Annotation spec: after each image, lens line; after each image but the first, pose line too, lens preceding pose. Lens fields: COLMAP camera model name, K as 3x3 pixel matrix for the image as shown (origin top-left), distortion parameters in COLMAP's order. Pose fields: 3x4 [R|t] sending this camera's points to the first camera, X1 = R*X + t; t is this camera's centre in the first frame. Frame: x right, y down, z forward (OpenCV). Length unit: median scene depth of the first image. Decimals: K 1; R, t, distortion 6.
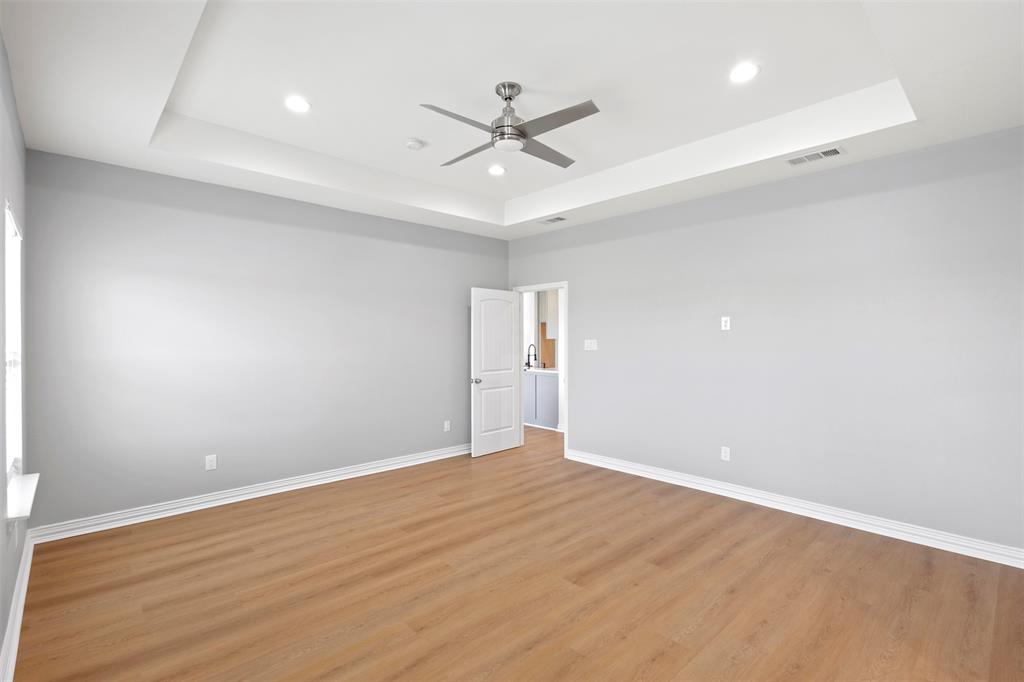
lens RADIAL K [[469.6, 0, 509.9], [0, 469.6, 338.0], [0, 0, 1]] dist [0.005248, -0.001565]
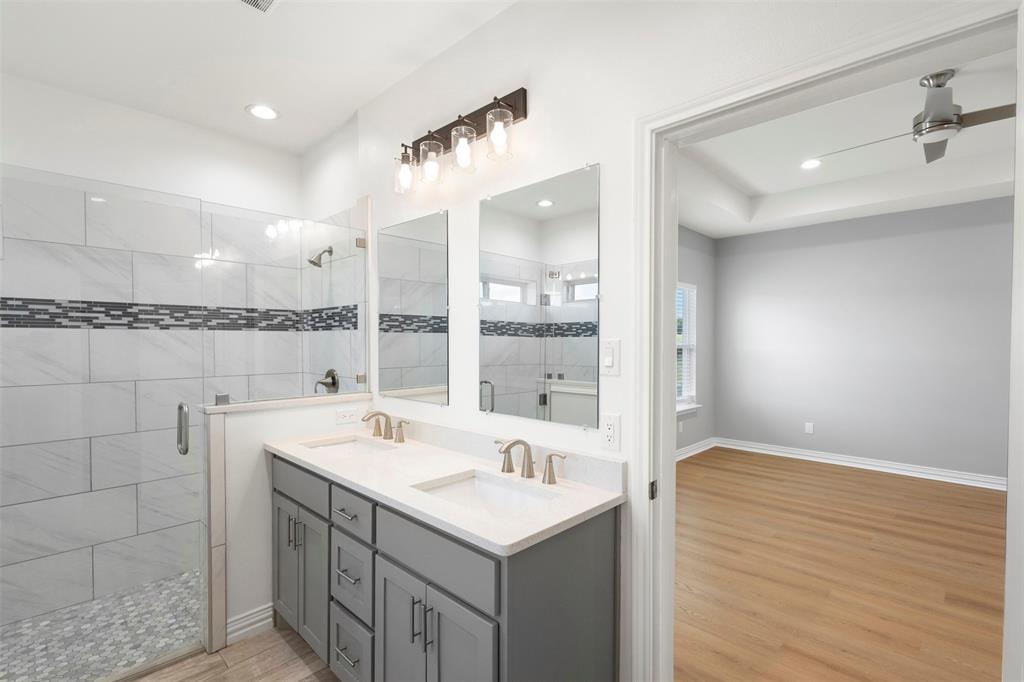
lens RADIAL K [[469.6, 0, 513.7], [0, 469.6, 343.9], [0, 0, 1]] dist [0.005248, -0.001565]
pose [[0.058119, 0.008515, -0.998273, 0.899672], [0.000724, 0.999963, 0.008571, 0.008041], [0.998309, -0.001220, 0.058110, 0.079839]]
